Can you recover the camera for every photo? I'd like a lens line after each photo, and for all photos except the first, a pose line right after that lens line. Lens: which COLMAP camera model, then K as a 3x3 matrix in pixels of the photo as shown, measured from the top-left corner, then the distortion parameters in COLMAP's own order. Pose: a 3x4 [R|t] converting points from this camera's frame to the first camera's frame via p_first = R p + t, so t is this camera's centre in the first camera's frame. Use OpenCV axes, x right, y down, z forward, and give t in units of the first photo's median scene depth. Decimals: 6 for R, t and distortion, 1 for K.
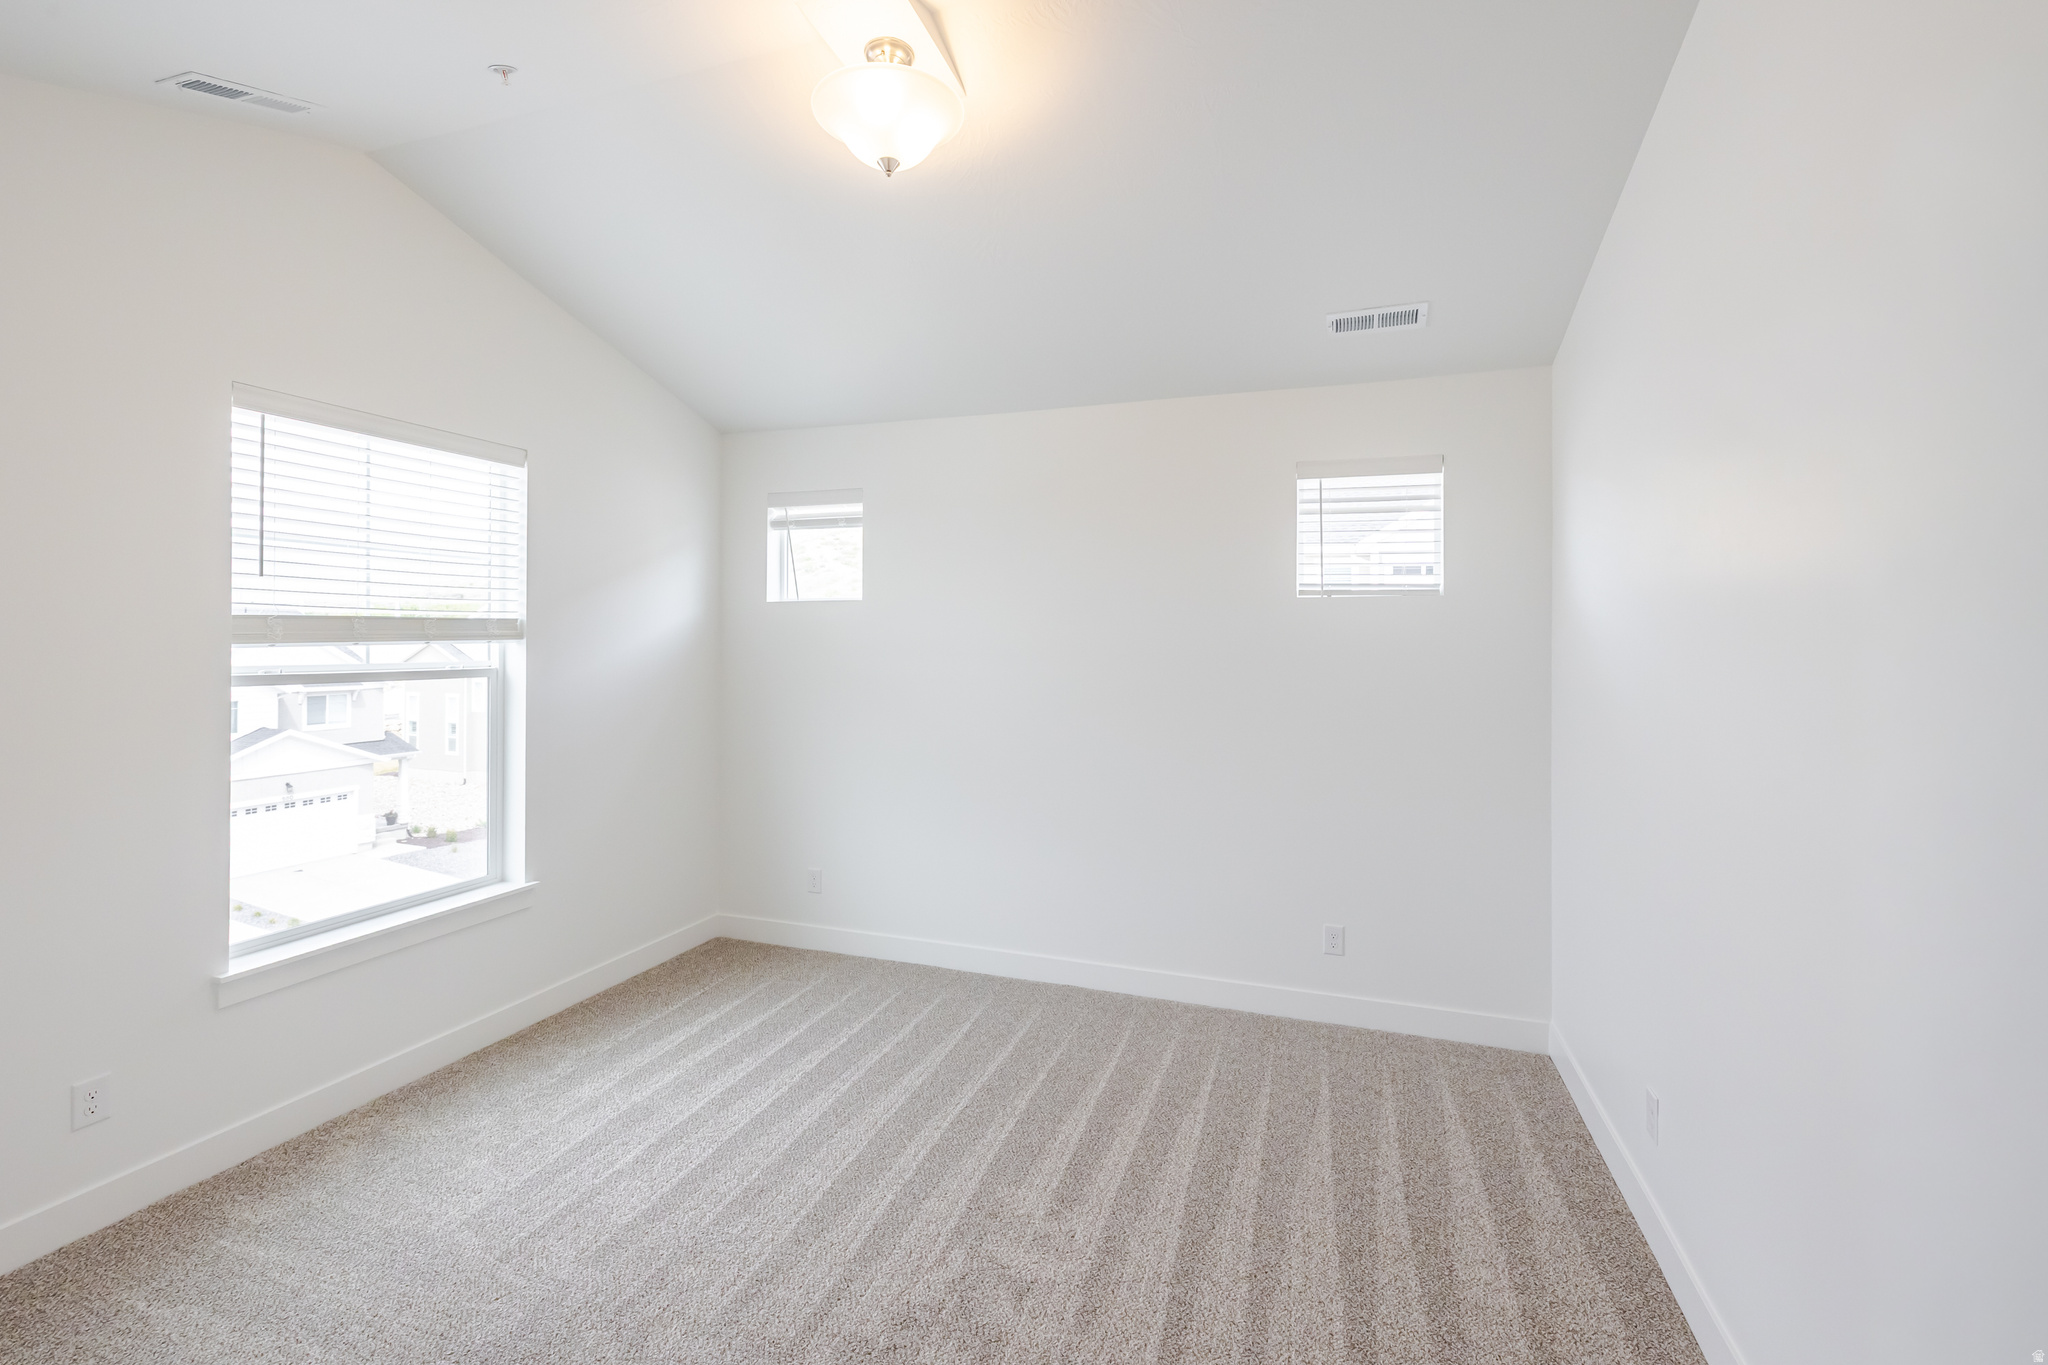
lens RADIAL K [[881.0, 0, 1025.0], [0, 881.0, 633.1], [0, 0, 1]] dist [0.020662, 0.000083]
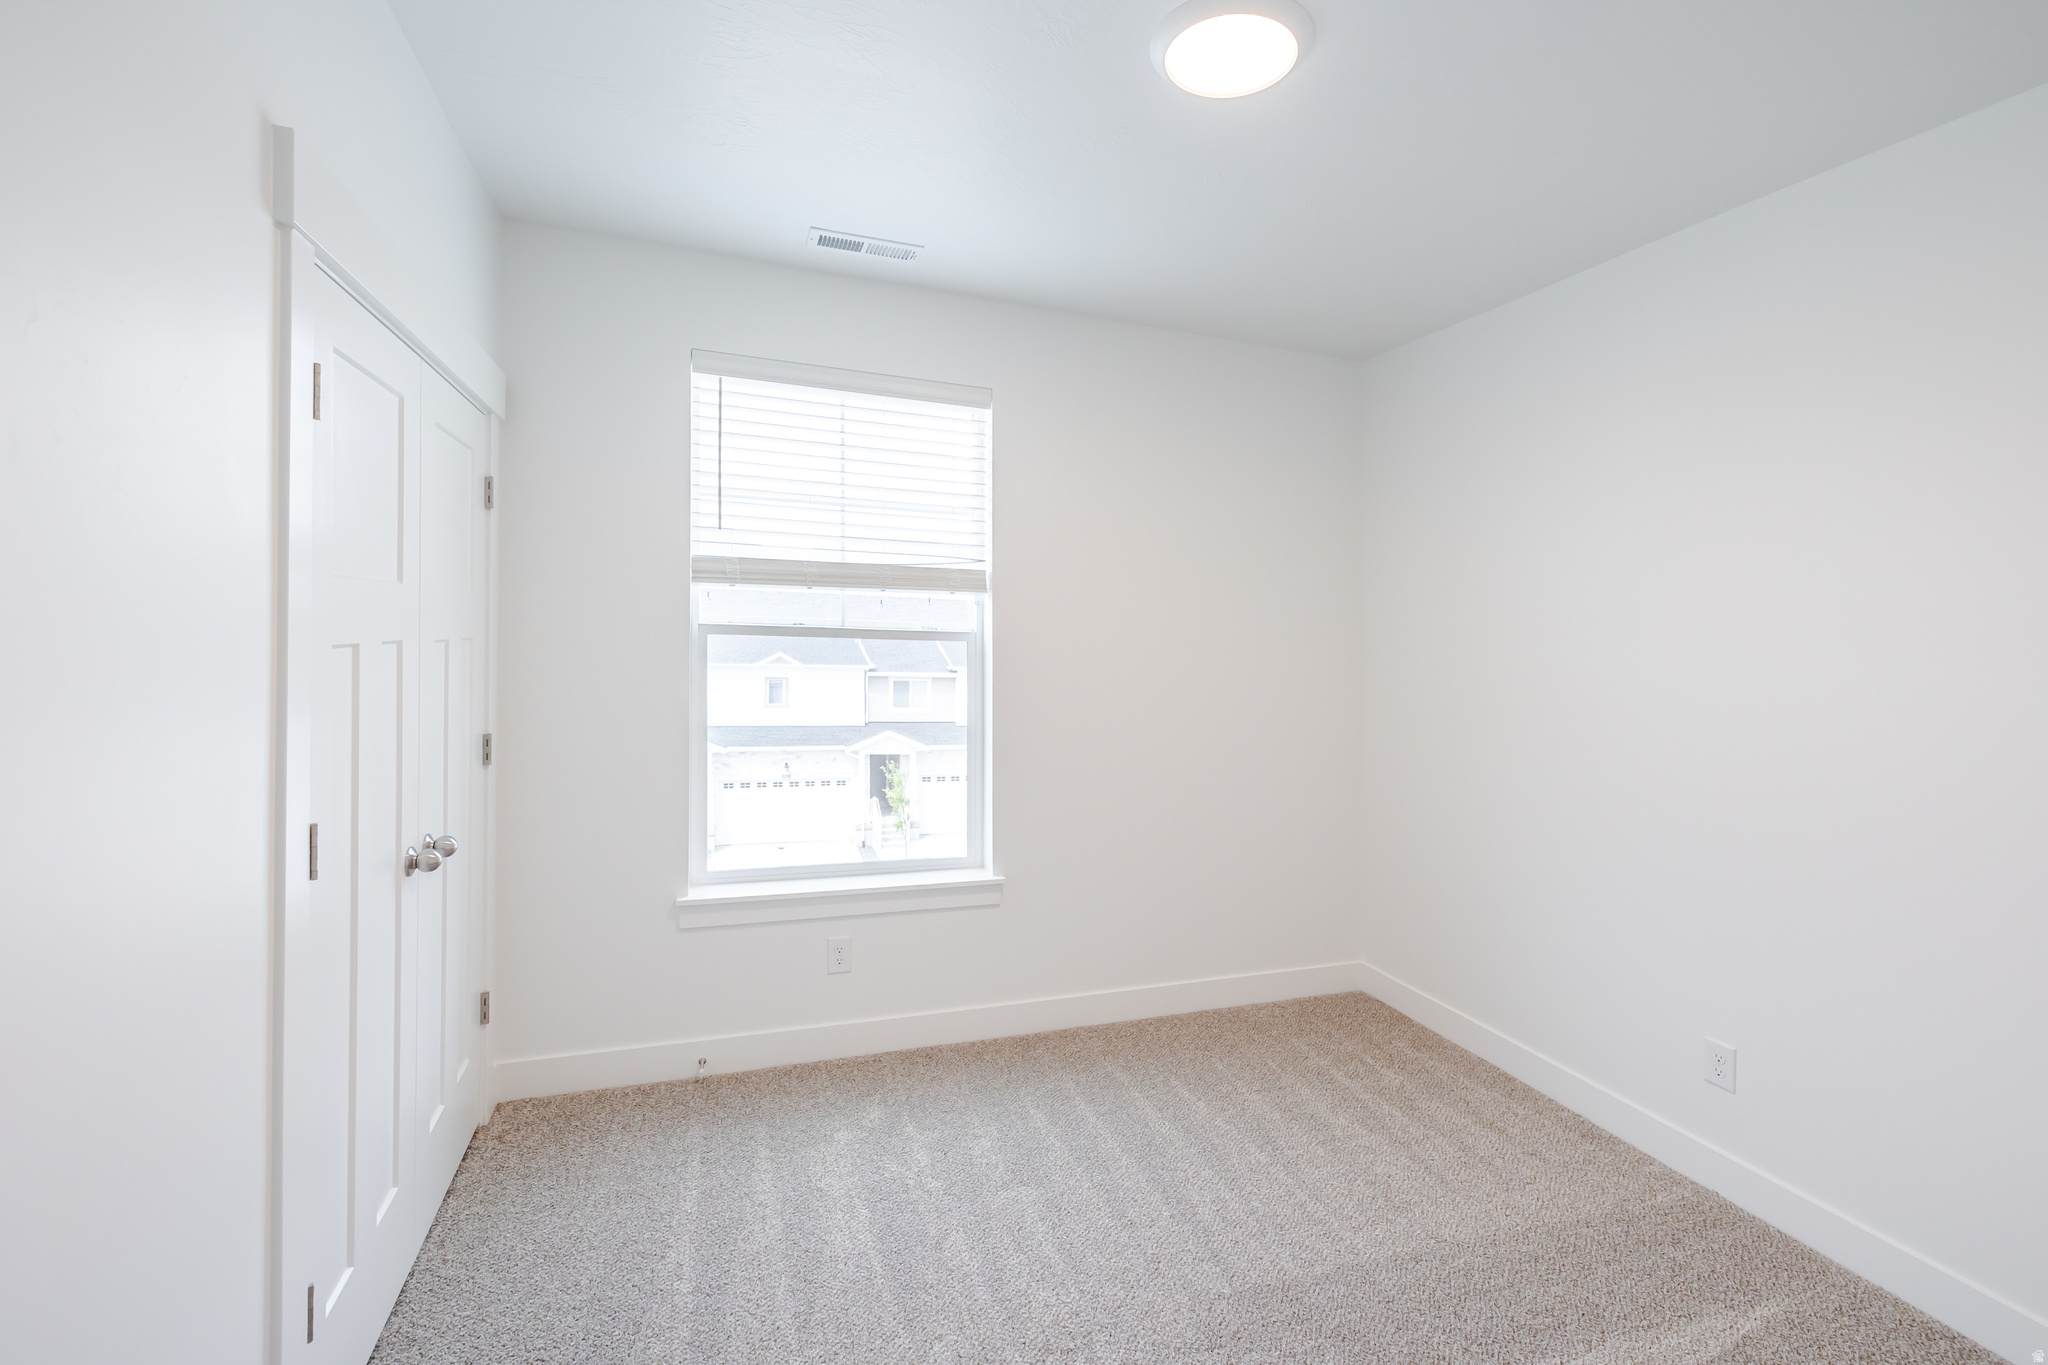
lens RADIAL K [[912.0, 0, 1028.8], [0, 912.0, 581.4], [0, 0, 1]] dist [0.000114, 0.000025]
pose [[0.651298, 0.008352, -0.758776, 0.181059], [-0.037772, 0.999057, -0.021426, 0.005748], [0.757881, 0.042615, 0.650999, 0.501836]]
